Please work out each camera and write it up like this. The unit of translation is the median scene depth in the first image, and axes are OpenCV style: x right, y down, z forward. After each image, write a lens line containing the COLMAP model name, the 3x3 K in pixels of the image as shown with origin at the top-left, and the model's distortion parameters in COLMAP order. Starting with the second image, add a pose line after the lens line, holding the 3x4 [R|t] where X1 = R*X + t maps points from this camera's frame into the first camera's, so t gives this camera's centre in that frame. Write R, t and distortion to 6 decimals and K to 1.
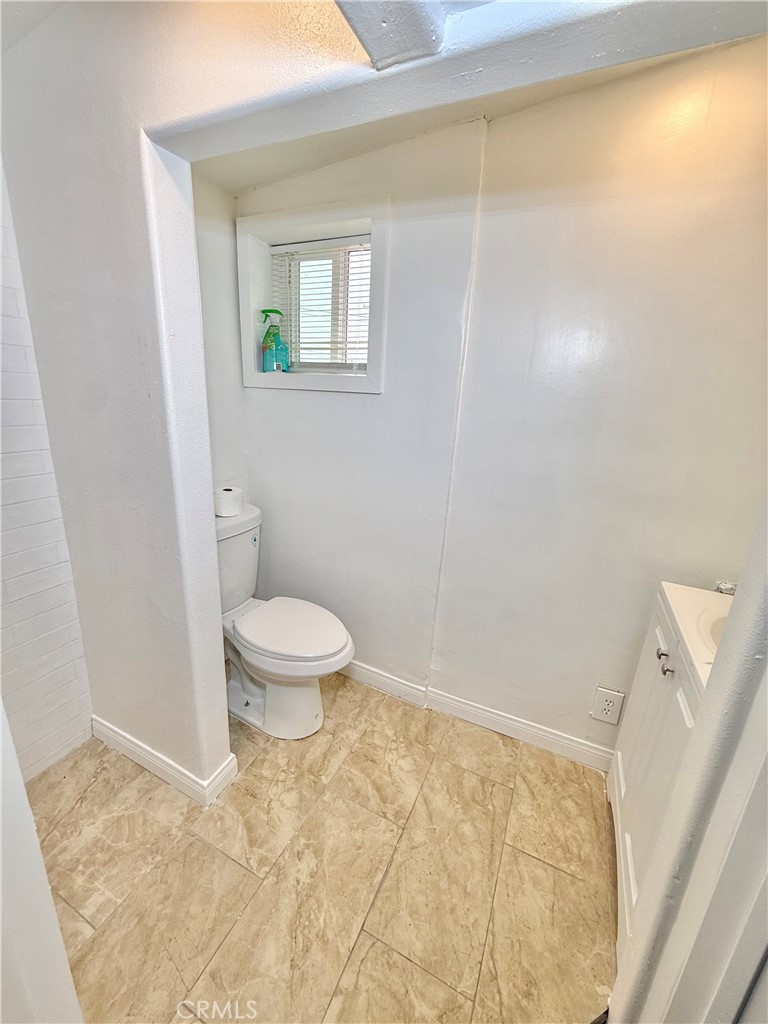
lens RADIAL K [[408.3, 0, 385.0], [0, 408.3, 508.2], [0, 0, 1]] dist [0.000880, 0.000165]
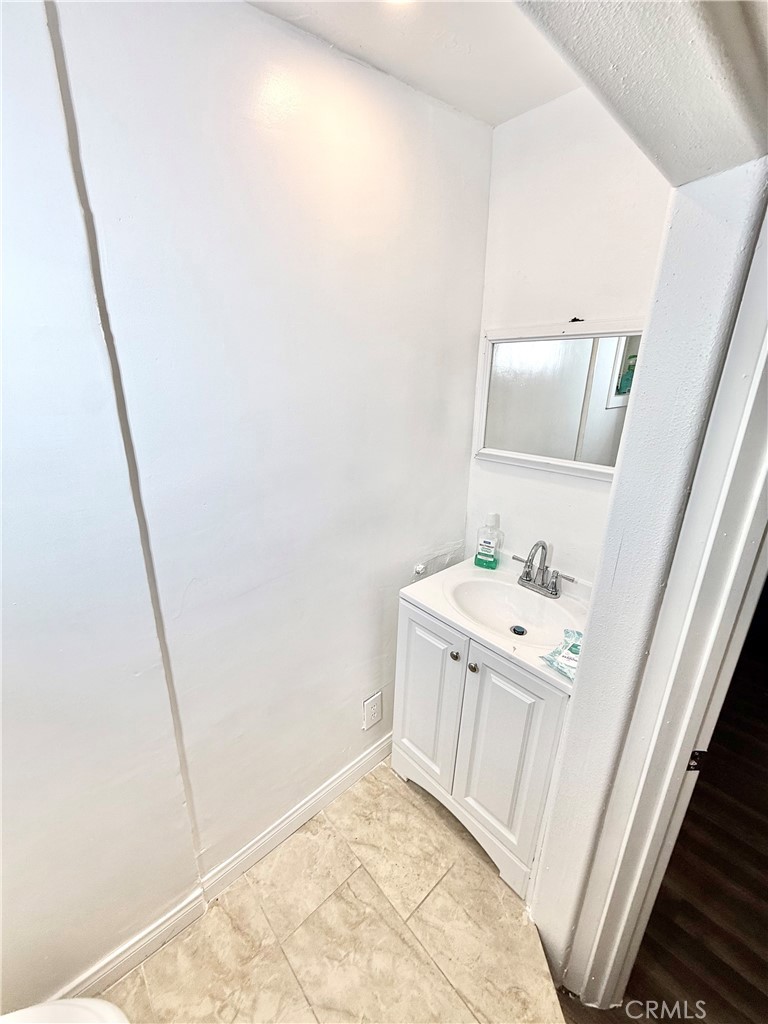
lens RADIAL K [[408.3, 0, 384.3], [0, 408.3, 508.7], [0, 0, 1]] dist [0.000880, 0.000165]
pose [[0.375594, -0.330085, 0.866010, -0.201179], [0.251336, 0.935685, 0.247636, -0.277619], [-0.892053, 0.124649, 0.434400, 0.470242]]
